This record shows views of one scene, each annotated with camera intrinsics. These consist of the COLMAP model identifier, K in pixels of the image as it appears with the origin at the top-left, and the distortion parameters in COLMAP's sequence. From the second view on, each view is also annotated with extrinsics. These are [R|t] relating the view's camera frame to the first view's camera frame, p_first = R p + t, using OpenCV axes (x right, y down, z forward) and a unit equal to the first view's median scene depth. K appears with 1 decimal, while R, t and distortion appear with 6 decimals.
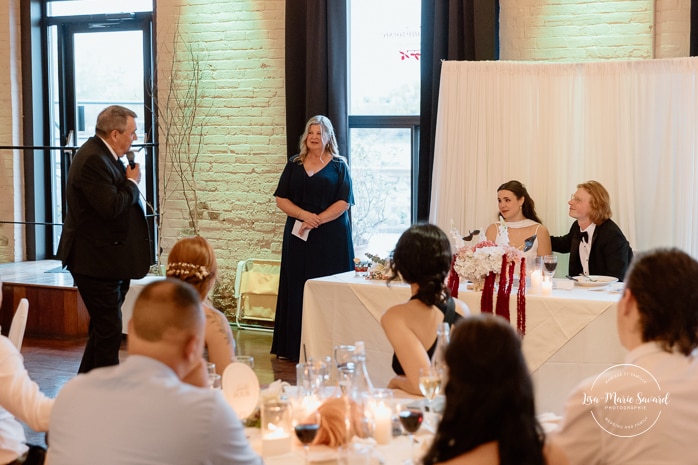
lens RADIAL K [[1412.7, 0, 349.0], [0, 1412.7, 232.5], [0, 0, 1]] dist [0.045643, 0.343622]
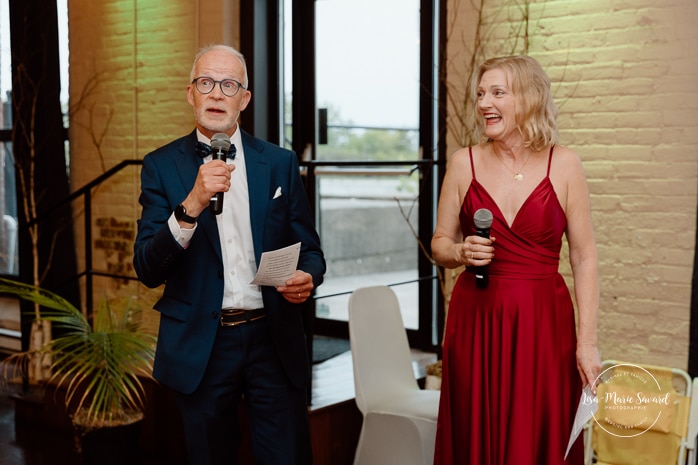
lens RADIAL K [[1101.6, 0, 349.0], [0, 1101.6, 232.5], [0, 0, 1]] dist [0.000738, -0.038080]
pose [[0.987396, 0.018378, -0.157200, -0.104072], [-0.020890, 0.999679, -0.014345, -0.024499], [0.156886, 0.017448, 0.987463, 0.539307]]
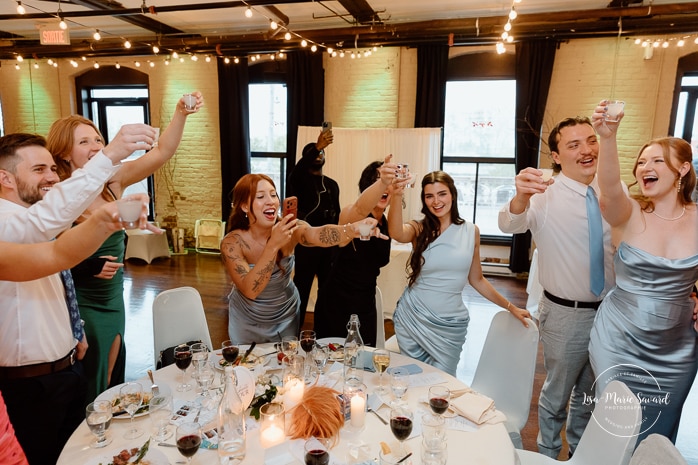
lens RADIAL K [[484.2, 0, 349.0], [0, 484.2, 232.5], [0, 0, 1]] dist [0.000806, -0.000020]
pose [[0.969091, -0.021955, 0.245723, -0.035434], [-0.001163, 0.995615, 0.093543, -0.028979], [-0.246700, -0.090937, 0.964816, 0.249971]]
